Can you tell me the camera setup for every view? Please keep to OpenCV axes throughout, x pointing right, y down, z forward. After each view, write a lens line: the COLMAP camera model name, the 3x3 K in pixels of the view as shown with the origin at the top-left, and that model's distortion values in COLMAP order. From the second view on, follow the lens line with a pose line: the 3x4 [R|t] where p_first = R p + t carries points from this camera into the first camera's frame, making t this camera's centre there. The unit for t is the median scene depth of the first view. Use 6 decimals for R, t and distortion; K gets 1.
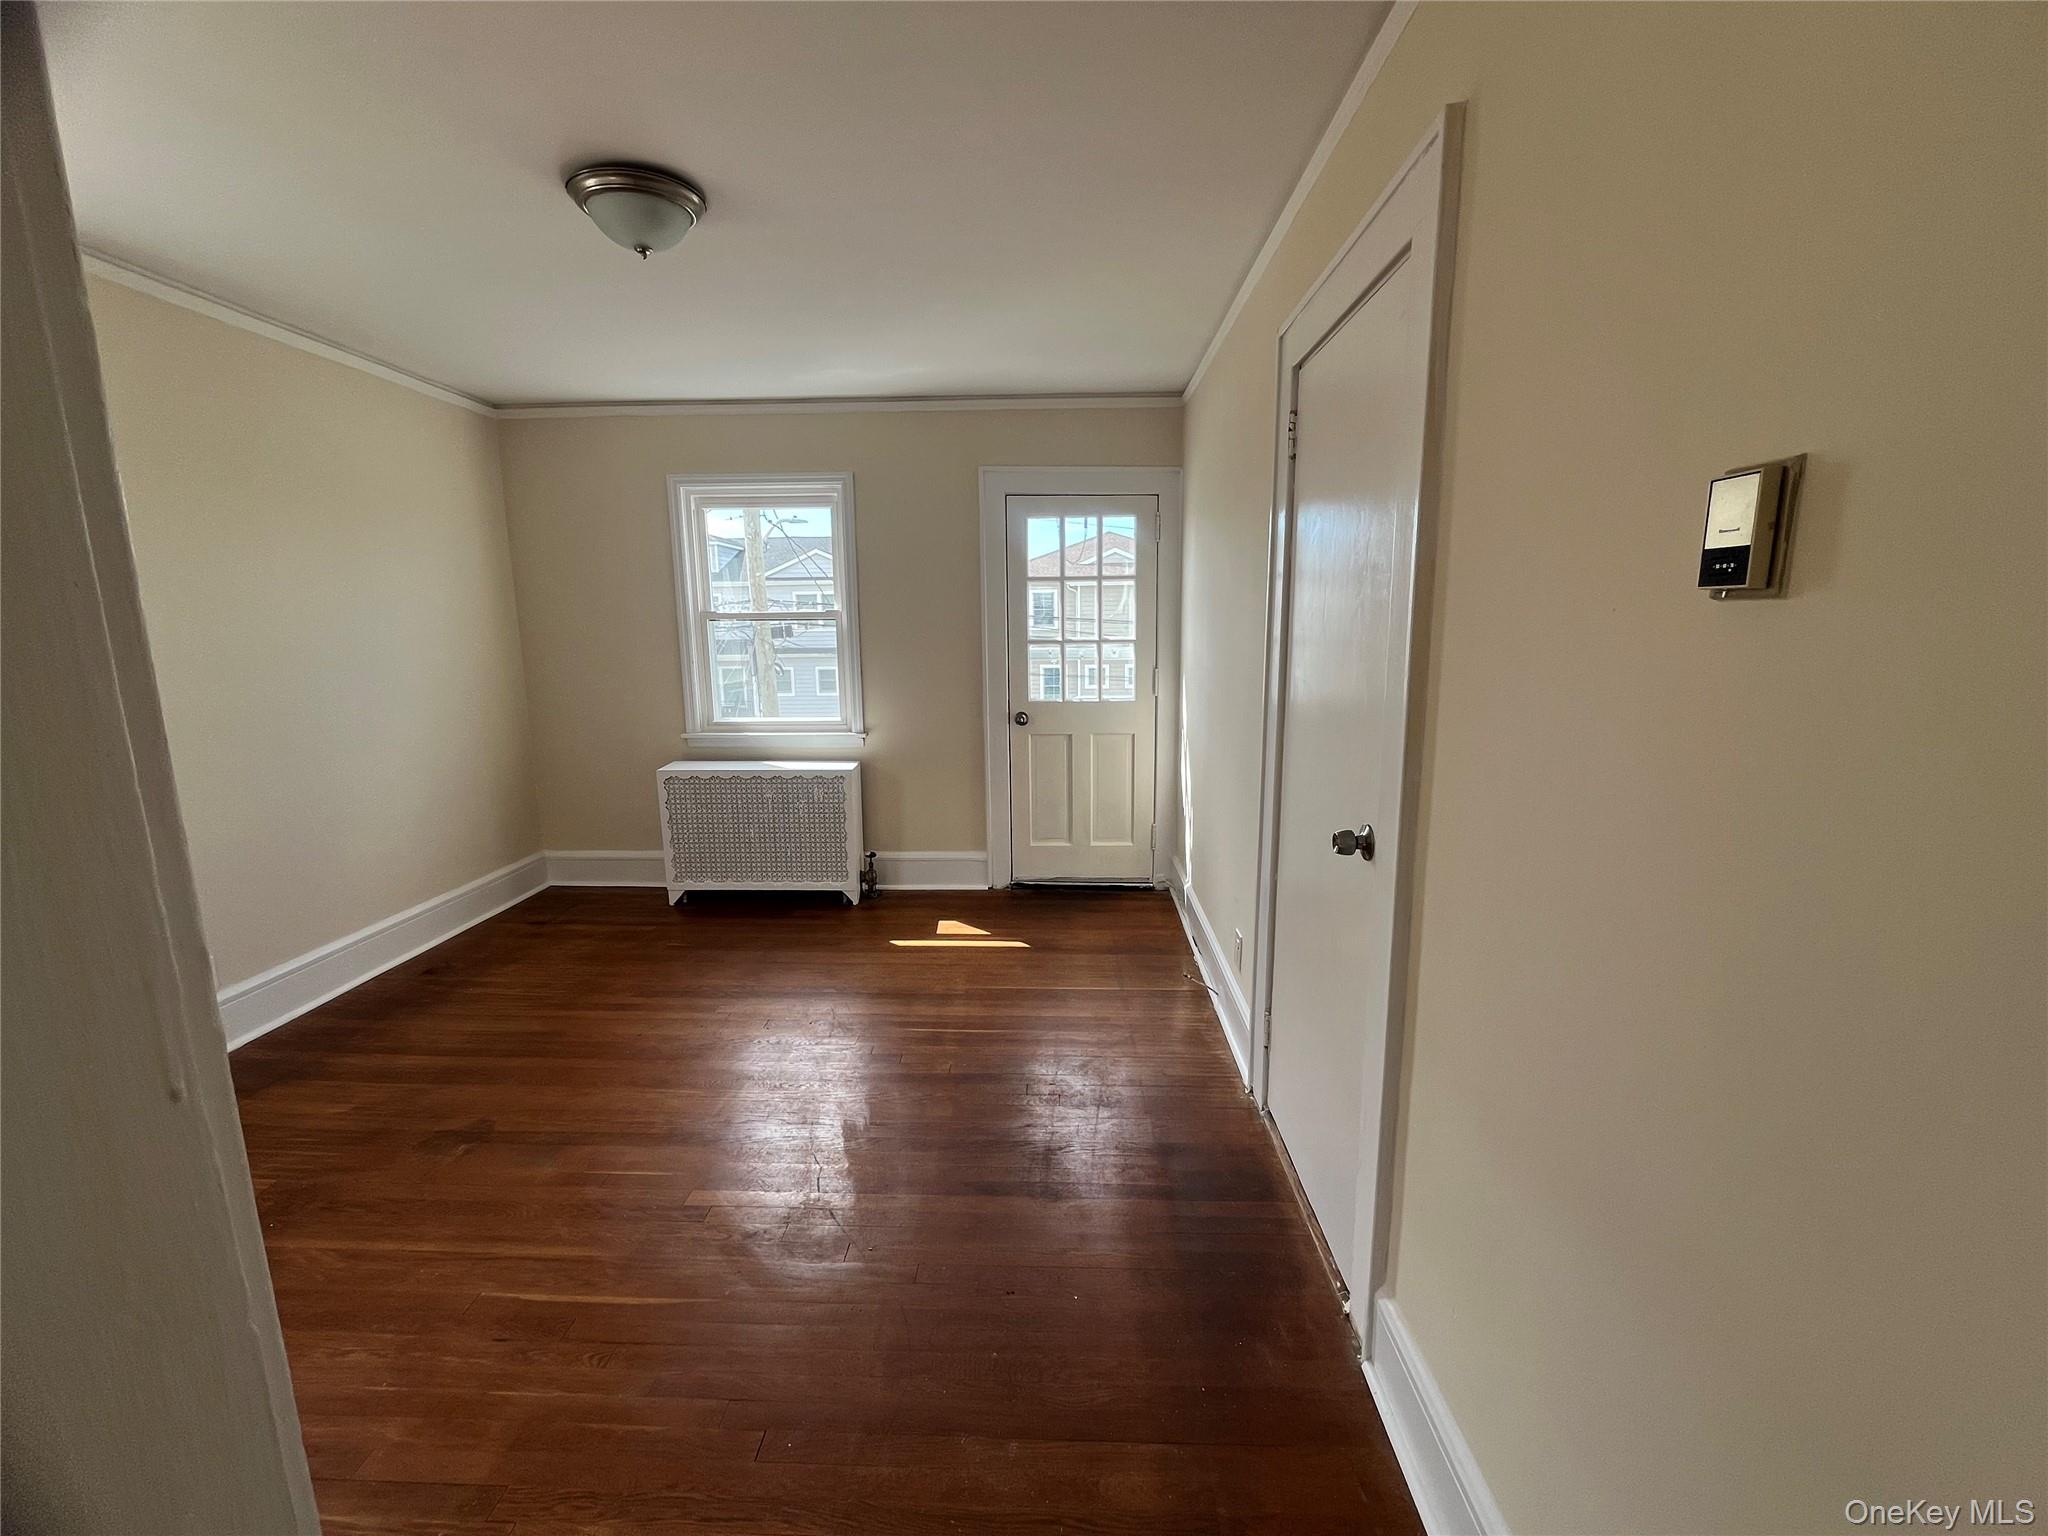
lens RADIAL K [[828.3, 0, 1022.7], [0, 828.3, 777.4], [0, 0, 1]] dist [-0.003881, 0.000259]
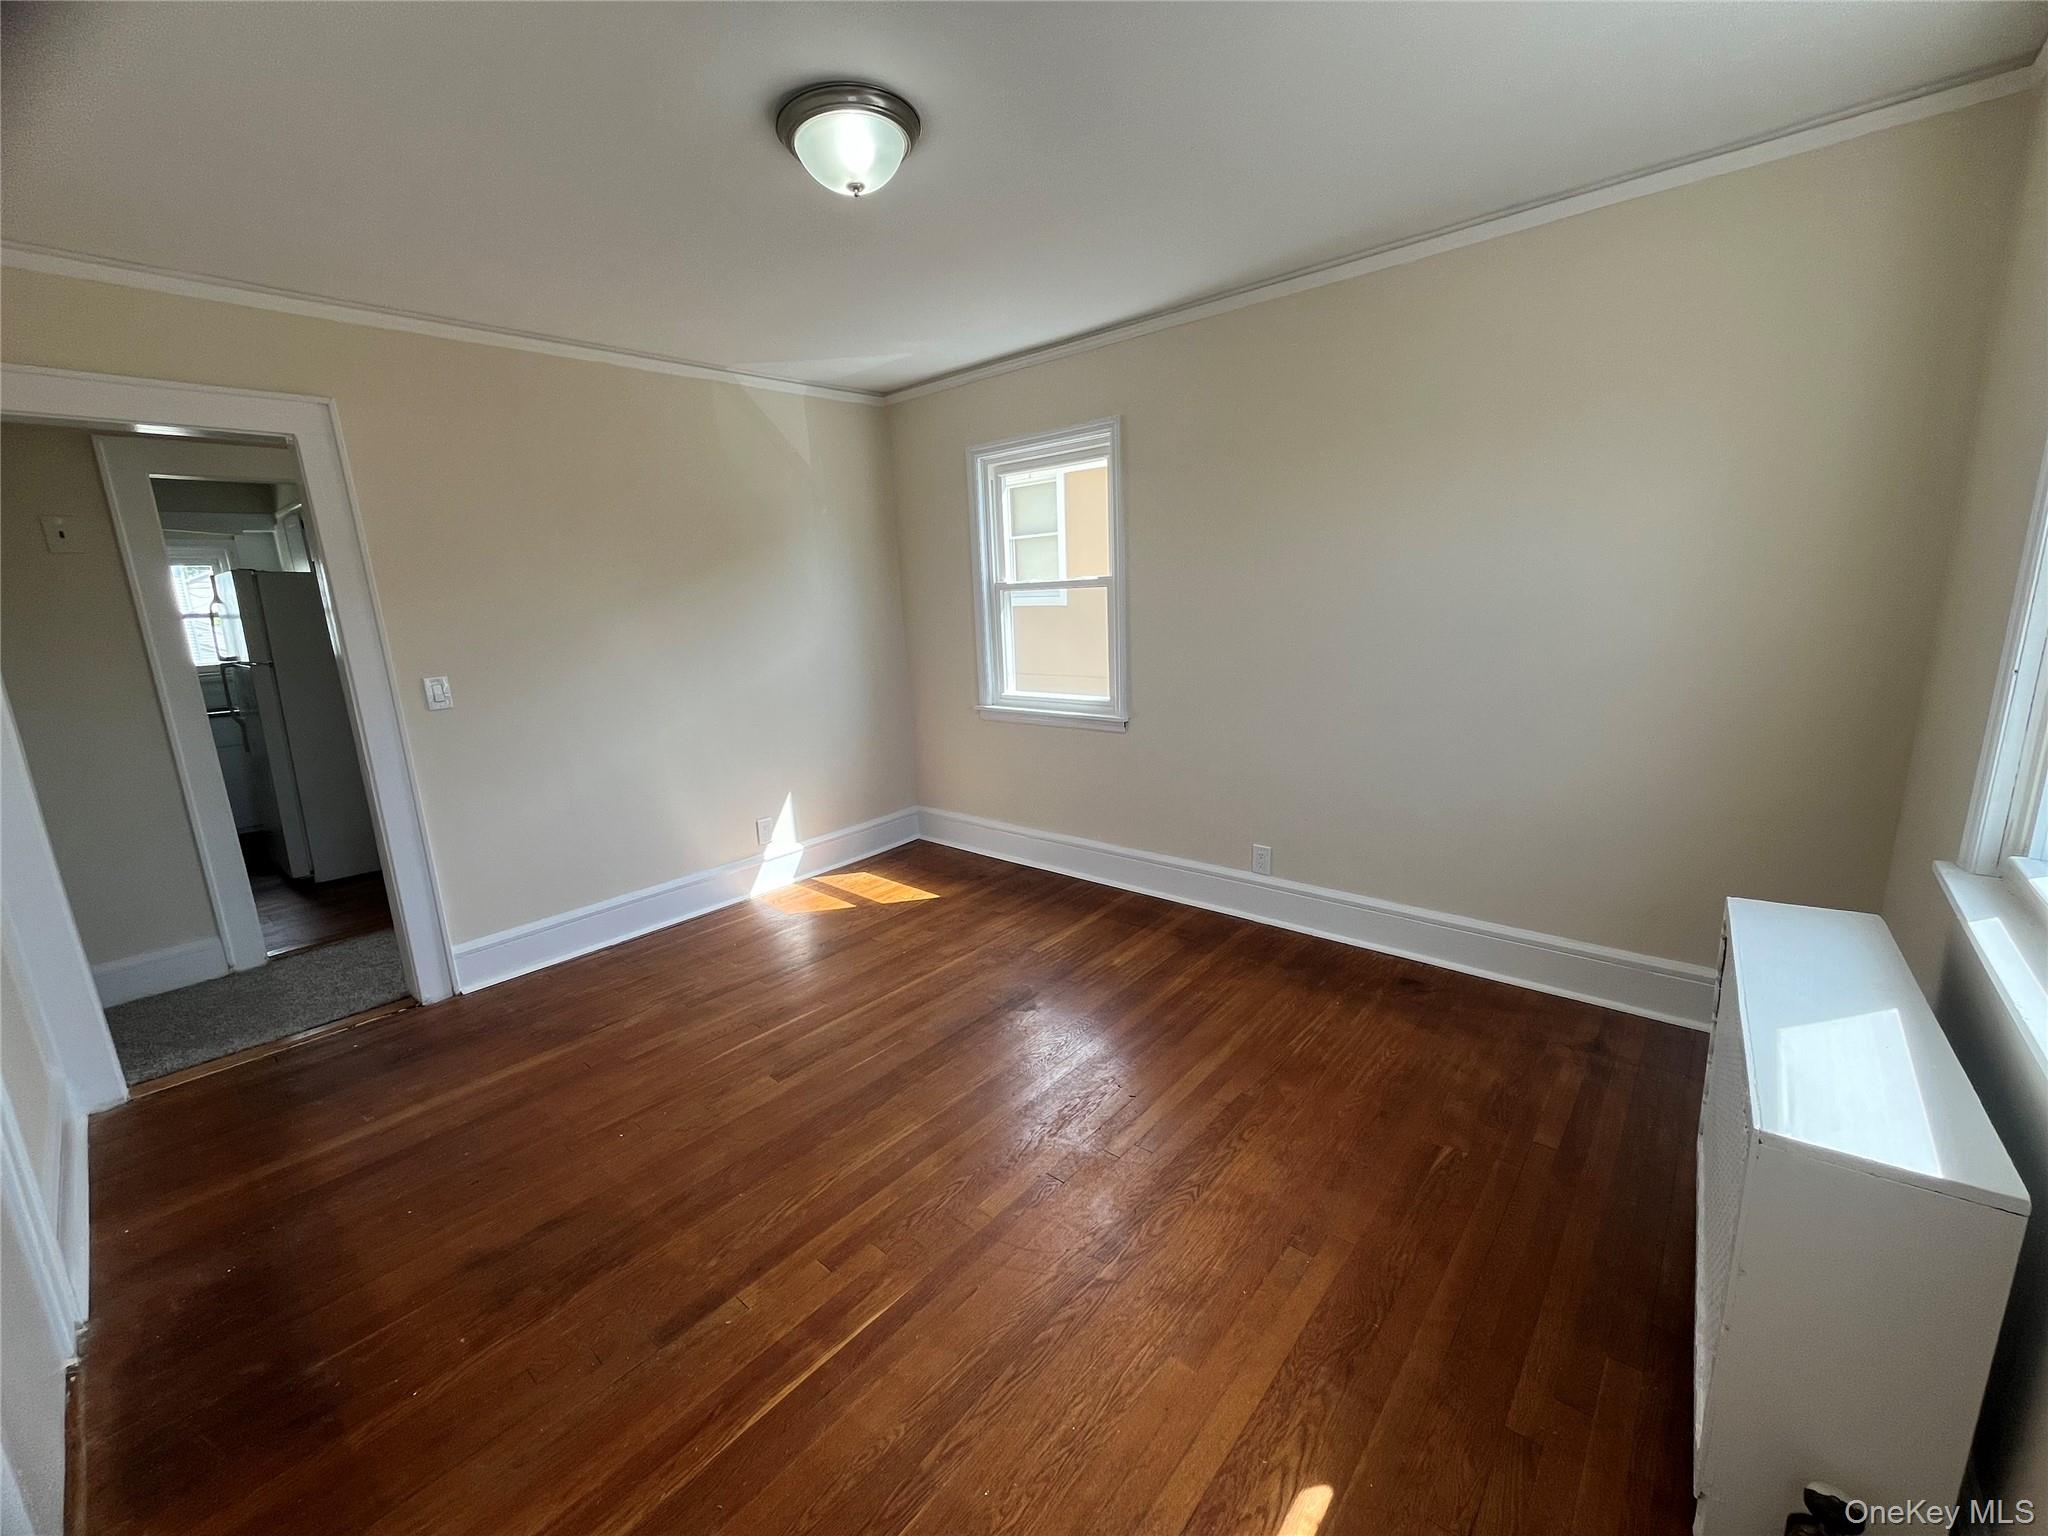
lens RADIAL K [[828.3, 0, 1036.3], [0, 828.3, 760.5], [0, 0, 1]] dist [-0.003881, 0.000259]
pose [[-0.617017, 0.211787, -0.757916, 0.150964], [-0.083692, 0.939984, 0.330796, -0.247140], [0.782487, 0.267538, -0.562261, 1.118909]]
